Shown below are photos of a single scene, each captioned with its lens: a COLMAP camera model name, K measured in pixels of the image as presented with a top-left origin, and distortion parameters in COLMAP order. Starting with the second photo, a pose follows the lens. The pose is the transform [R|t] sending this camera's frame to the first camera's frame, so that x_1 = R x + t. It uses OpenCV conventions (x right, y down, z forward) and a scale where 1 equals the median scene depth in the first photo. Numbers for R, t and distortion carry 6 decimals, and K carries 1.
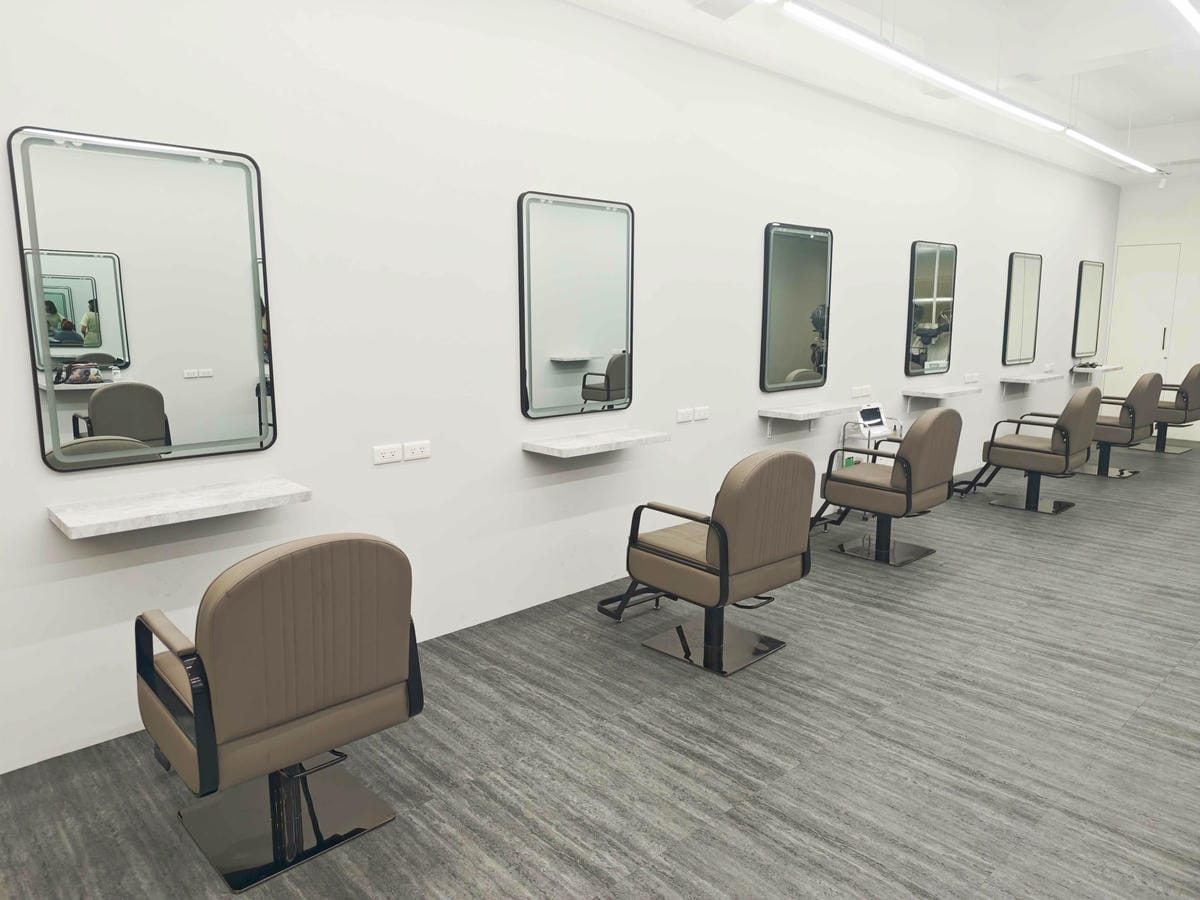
lens RADIAL K [[816.6, 0, 593.5], [0, 816.6, 450.3], [0, 0, 1]] dist [0.019901, -0.022261]
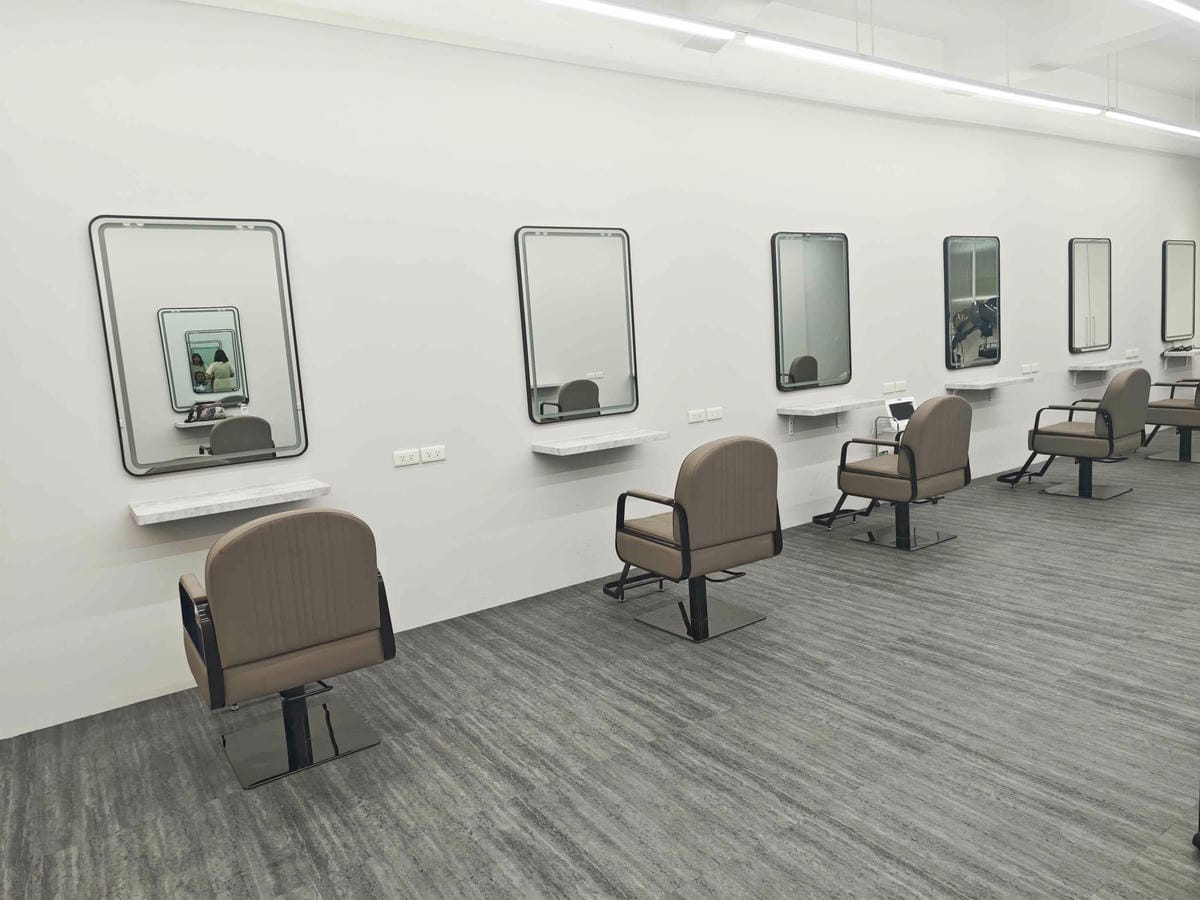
lens RADIAL K [[816.6, 0, 594.7], [0, 816.6, 449.4], [0, 0, 1]] dist [0.019901, -0.022261]
pose [[0.986115, -0.045964, -0.159577, 0.210868], [0.041327, 0.998625, -0.032260, 0.042979], [0.160840, 0.025218, 0.986658, -0.126492]]
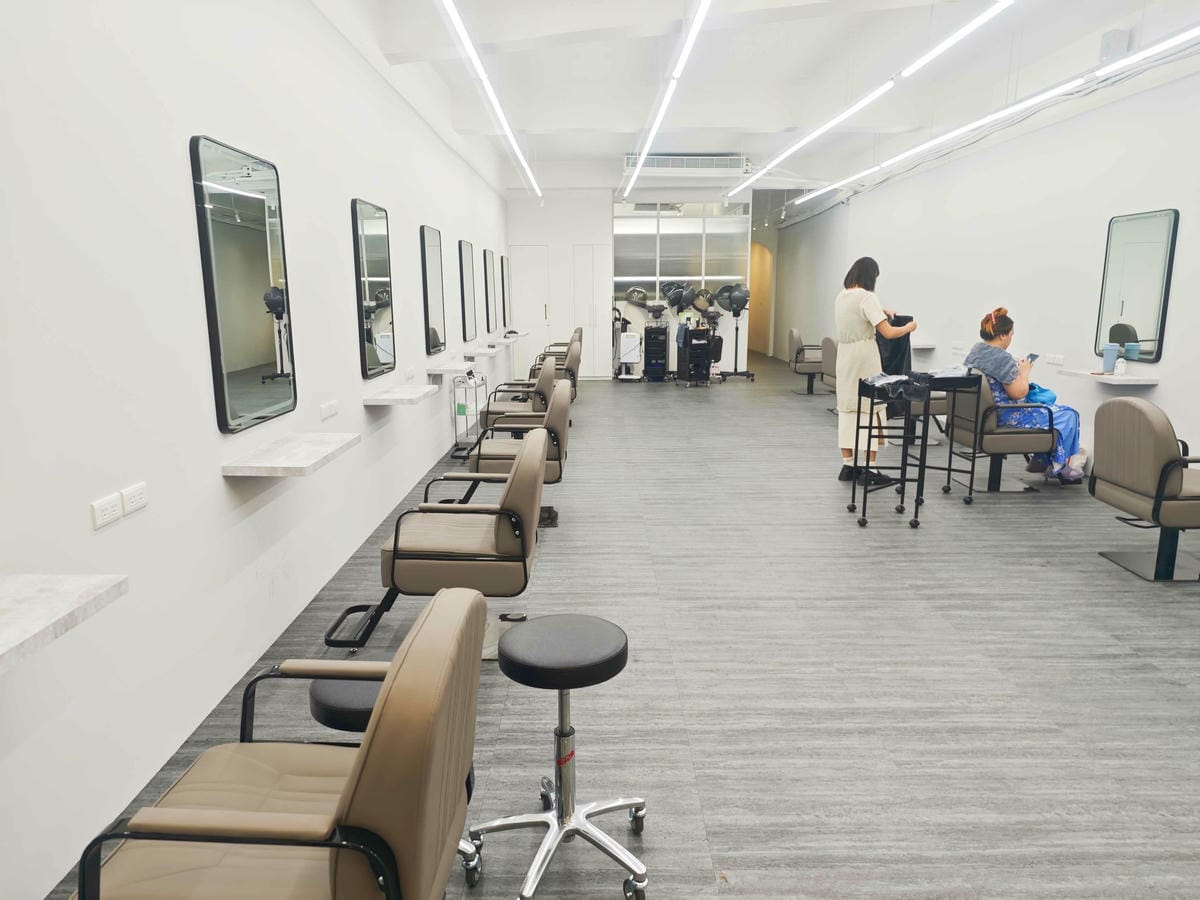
lens RADIAL K [[816.6, 0, 597.2], [0, 816.6, 453.2], [0, 0, 1]] dist [0.019901, -0.022261]
pose [[0.678568, -0.147974, 0.719478, -0.894962], [0.125692, 0.988443, 0.084747, 0.012694], [-0.723704, 0.032926, 0.689325, -0.150725]]
